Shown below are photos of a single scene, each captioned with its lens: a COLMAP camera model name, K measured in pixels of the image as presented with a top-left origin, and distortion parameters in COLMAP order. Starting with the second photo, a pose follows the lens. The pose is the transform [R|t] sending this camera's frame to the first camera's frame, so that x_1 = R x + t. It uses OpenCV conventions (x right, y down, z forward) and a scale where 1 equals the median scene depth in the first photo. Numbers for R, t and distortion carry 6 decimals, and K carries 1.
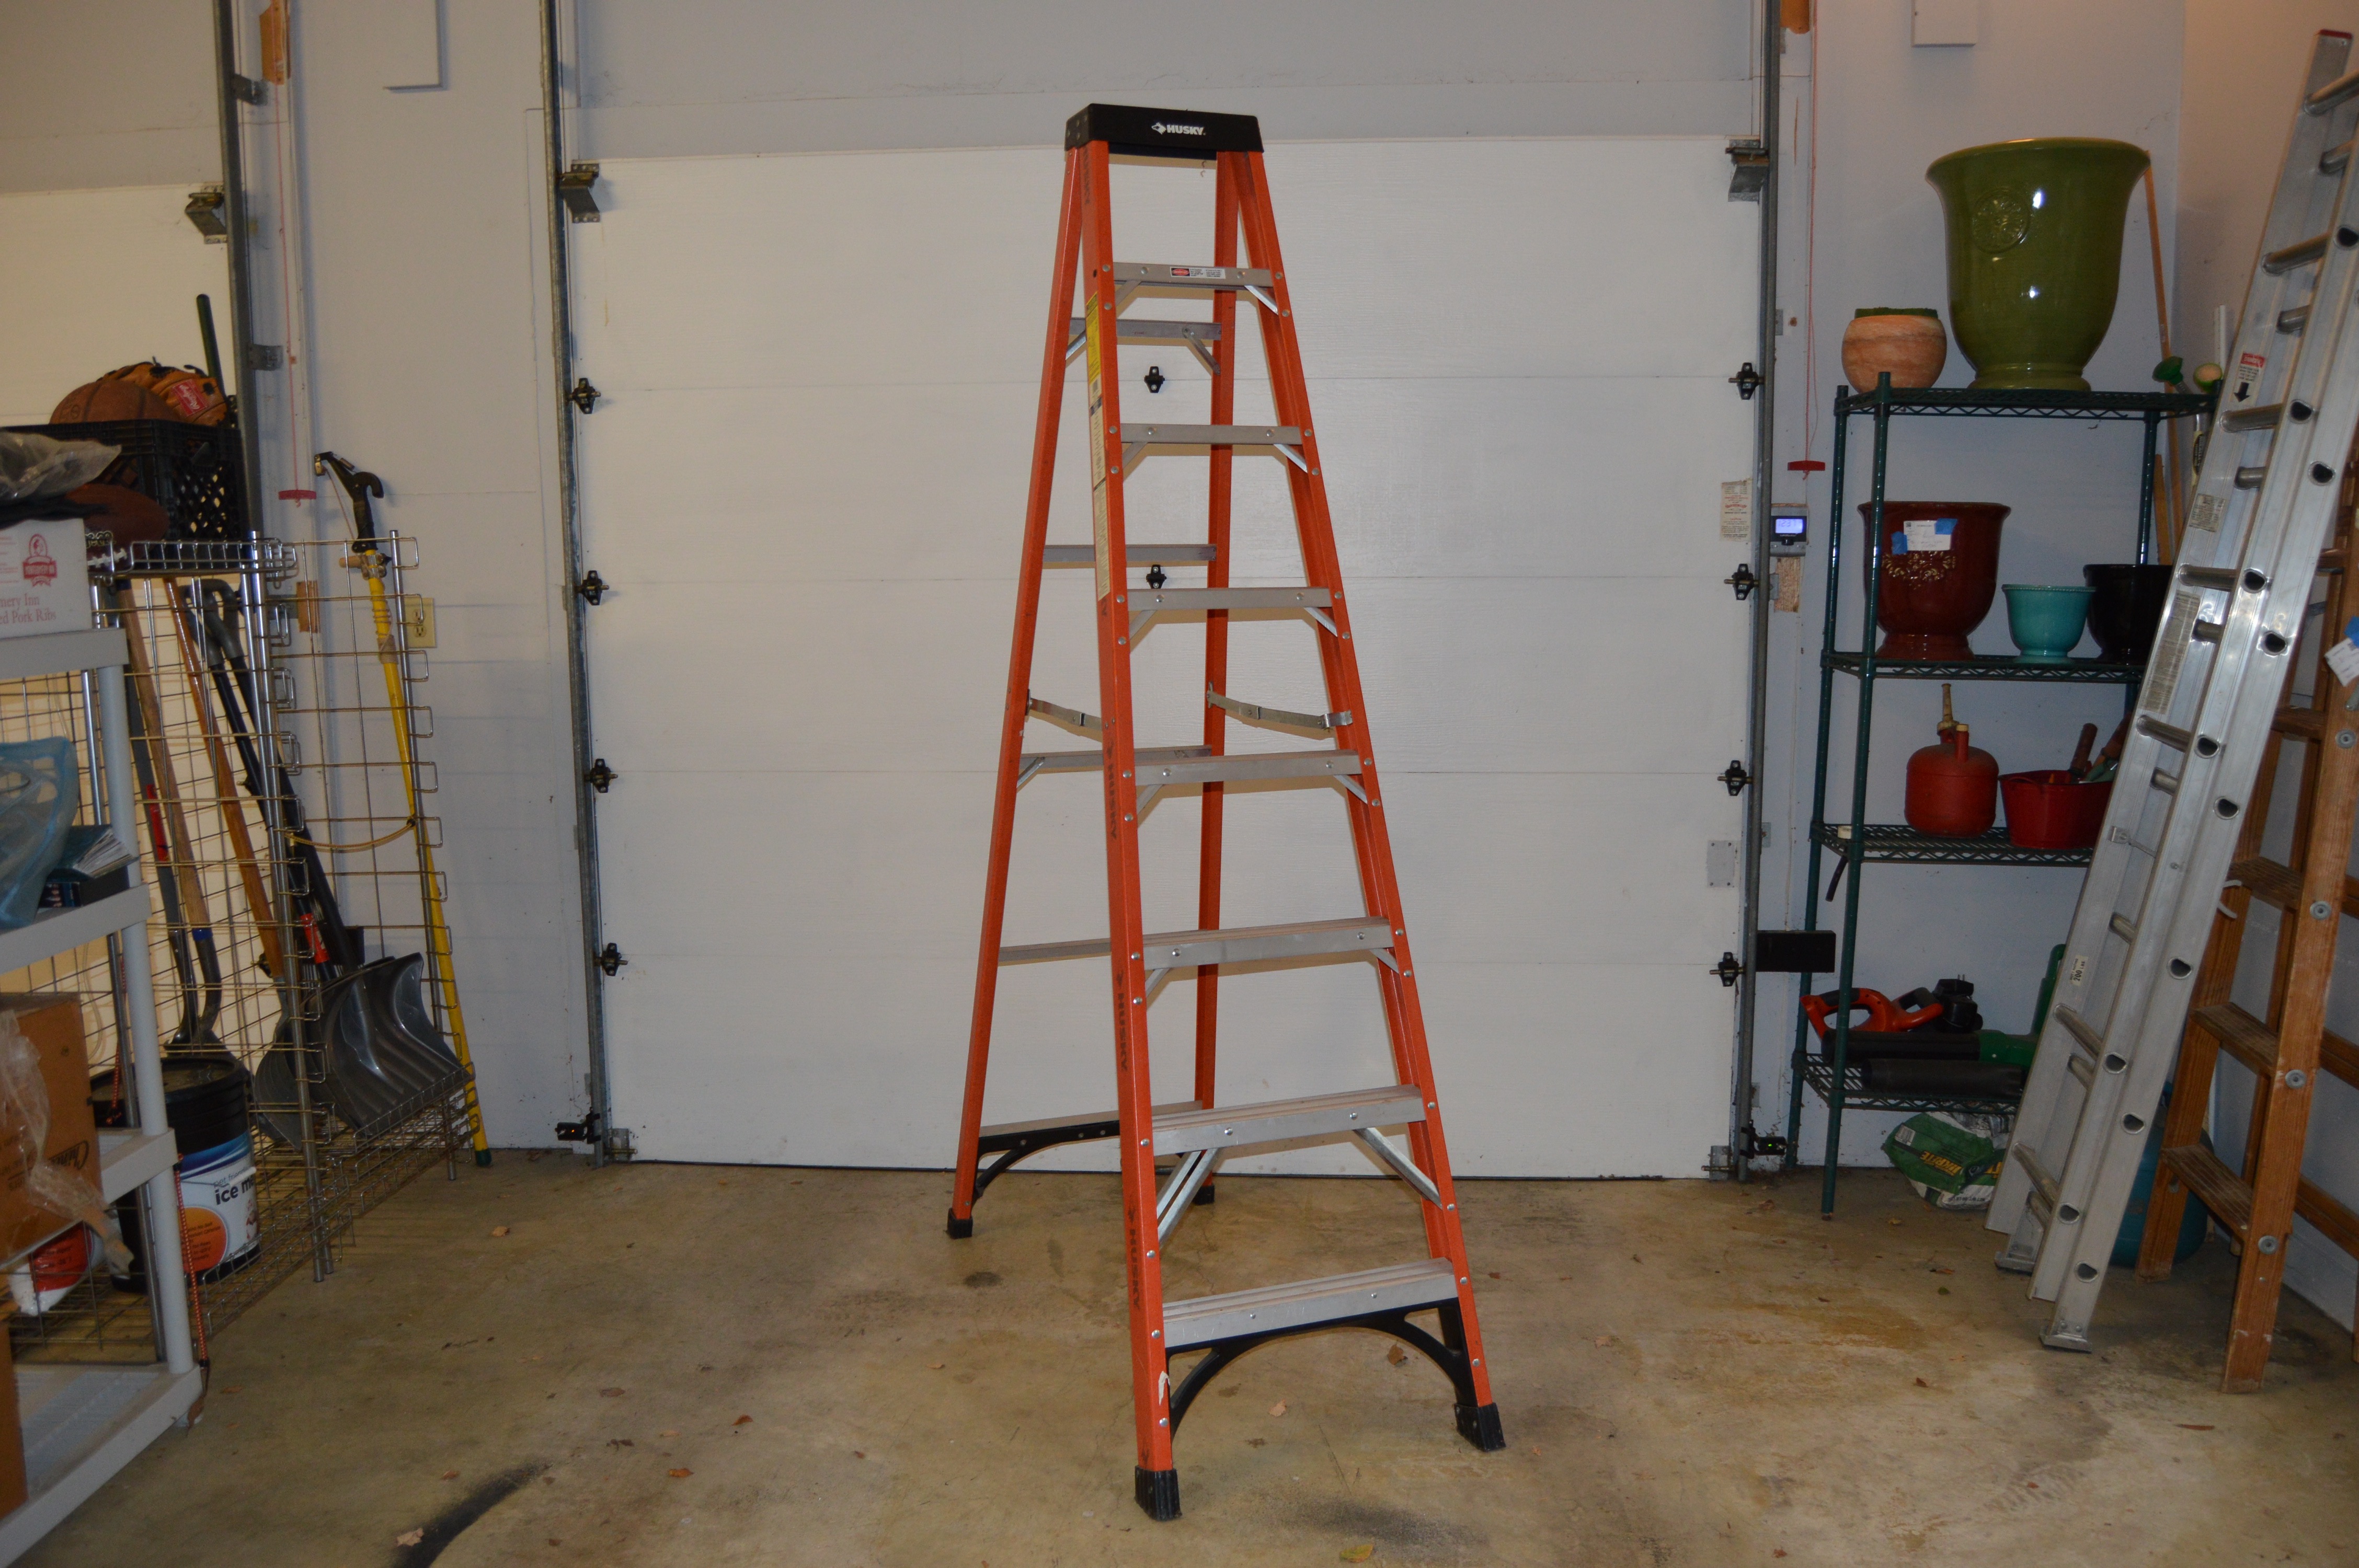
lens RADIAL K [[1860.2, 0, 1191.4], [0, 1860.2, 818.2], [0, 0, 1]] dist [-0.091465, 0.035757]
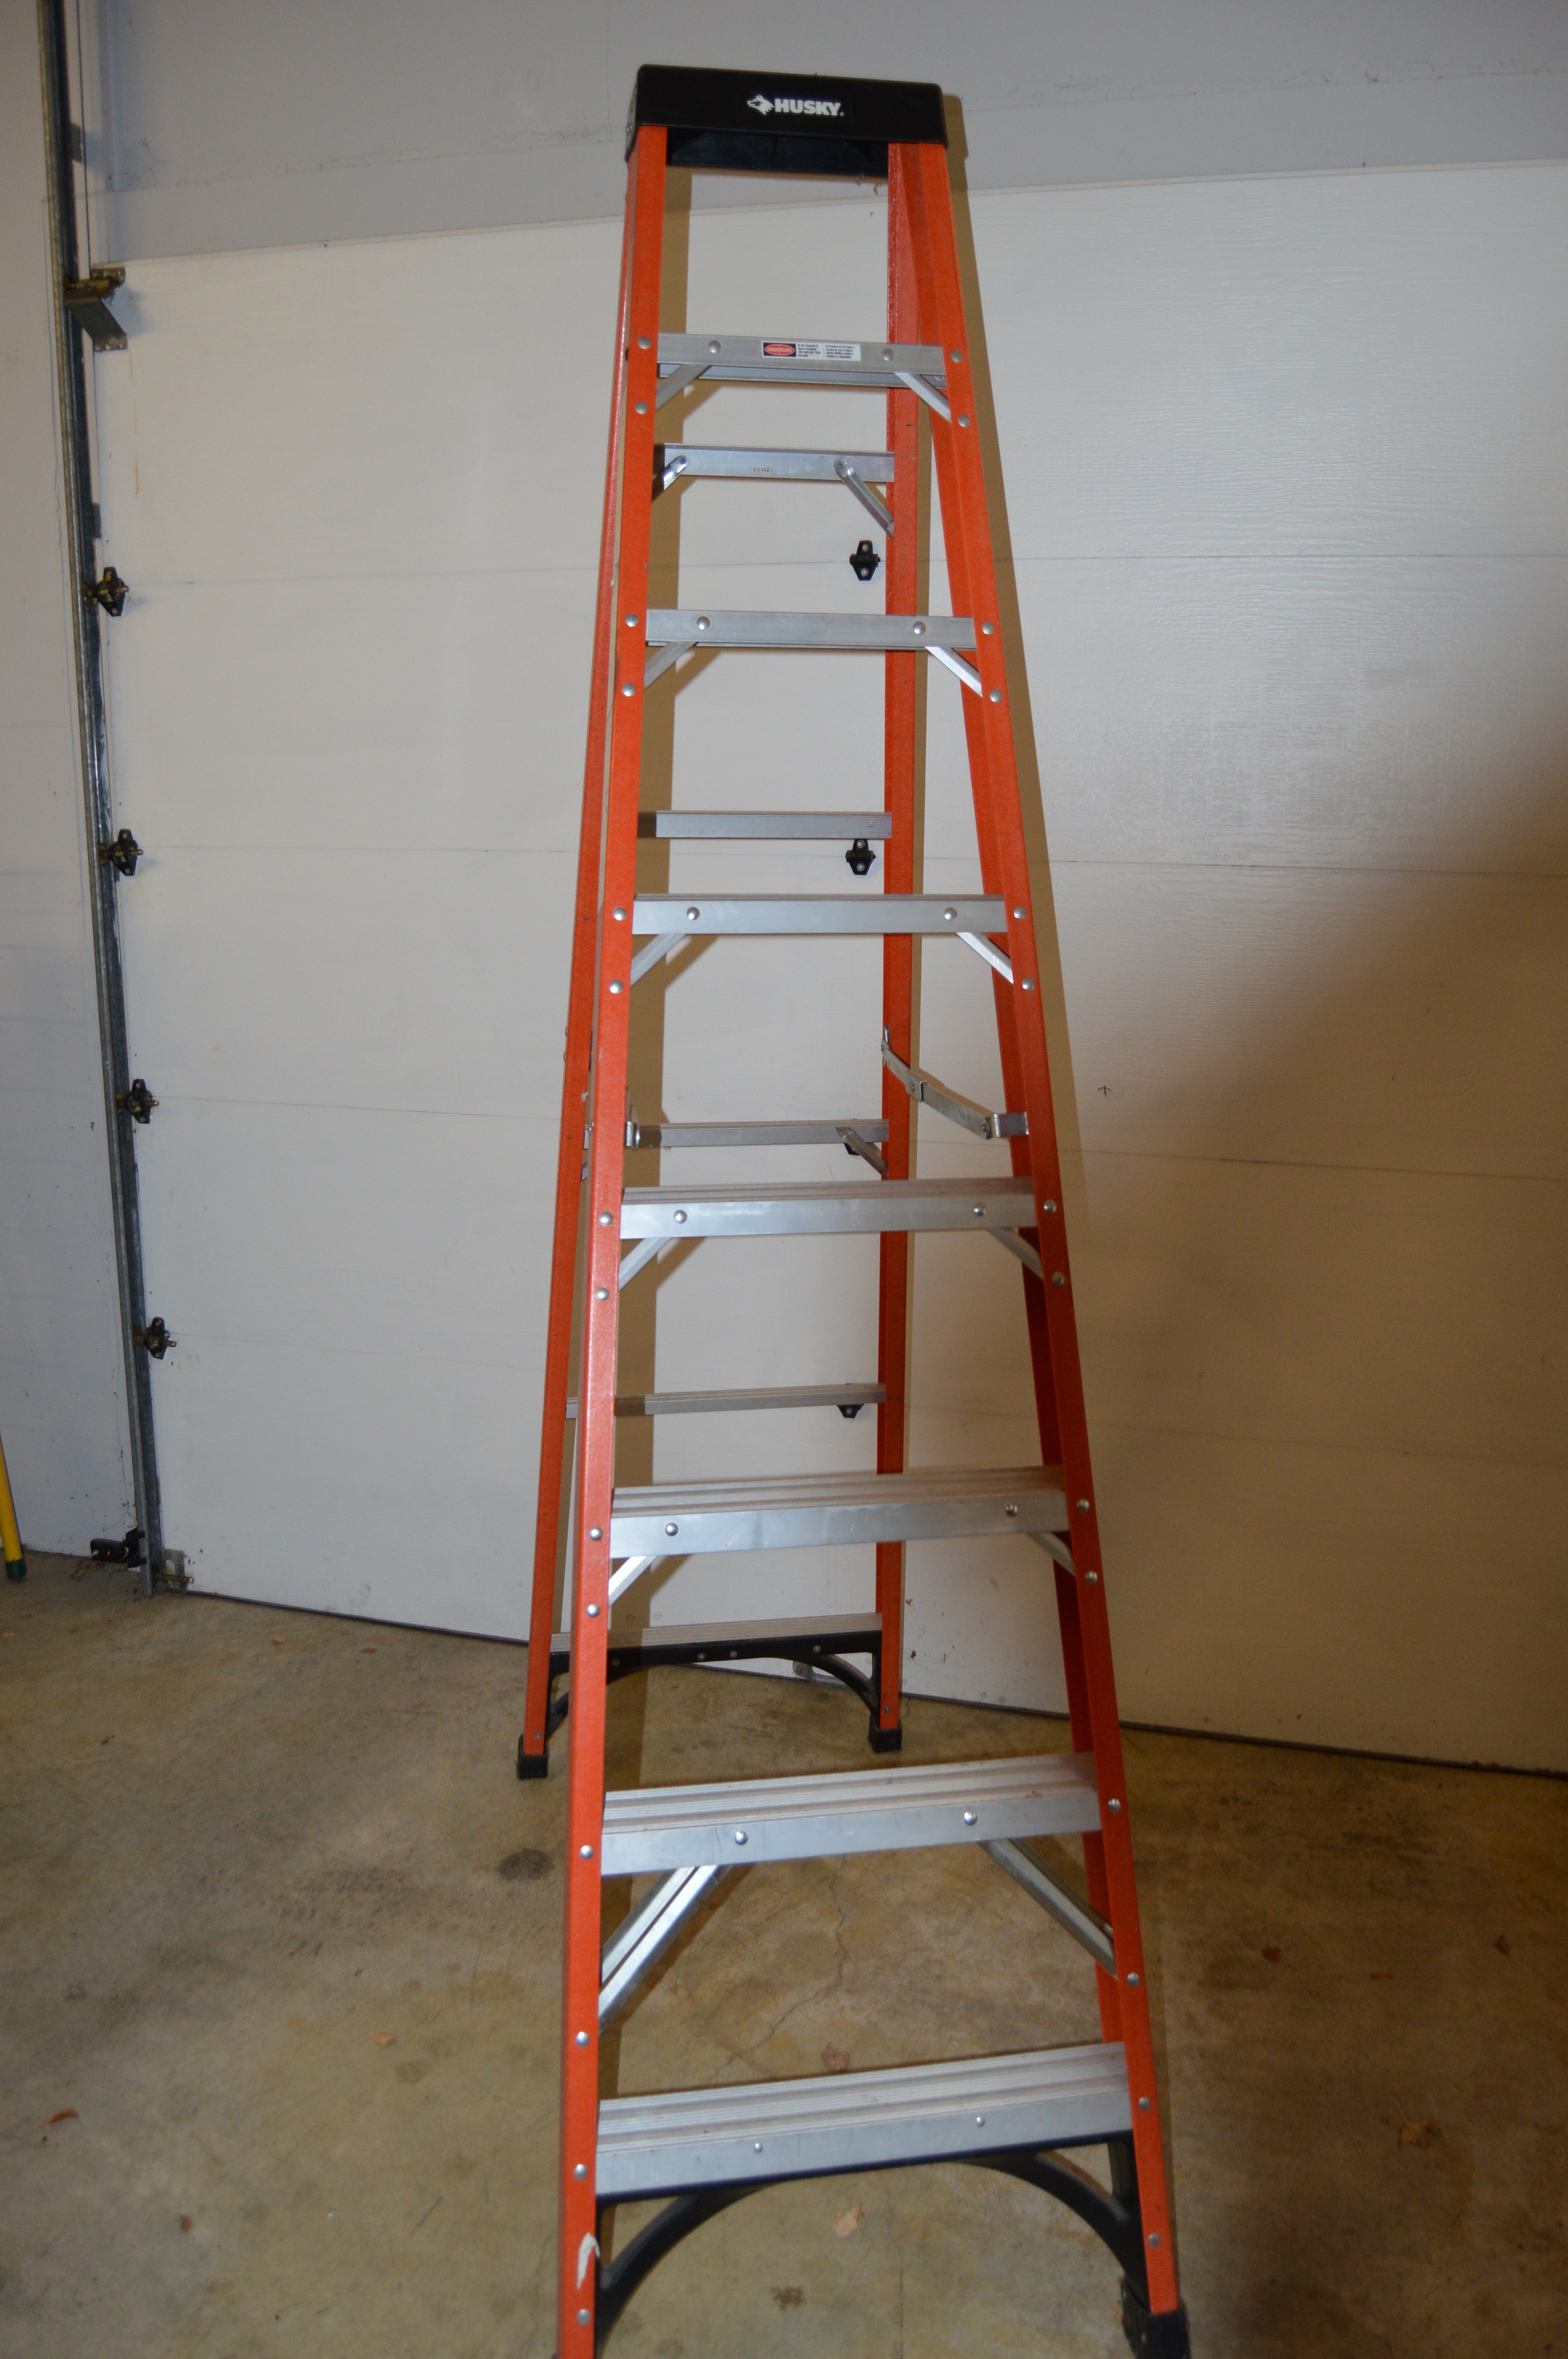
lens RADIAL K [[1860.2, 0, 797.3], [0, 1860.2, 1212.7], [0, 0, 1]] dist [-0.091465, 0.035757]
pose [[0.978795, 0.060431, -0.195723, 0.114716], [-0.044211, 0.995296, 0.086209, -0.065312], [0.200012, -0.075728, 0.976863, 0.367088]]
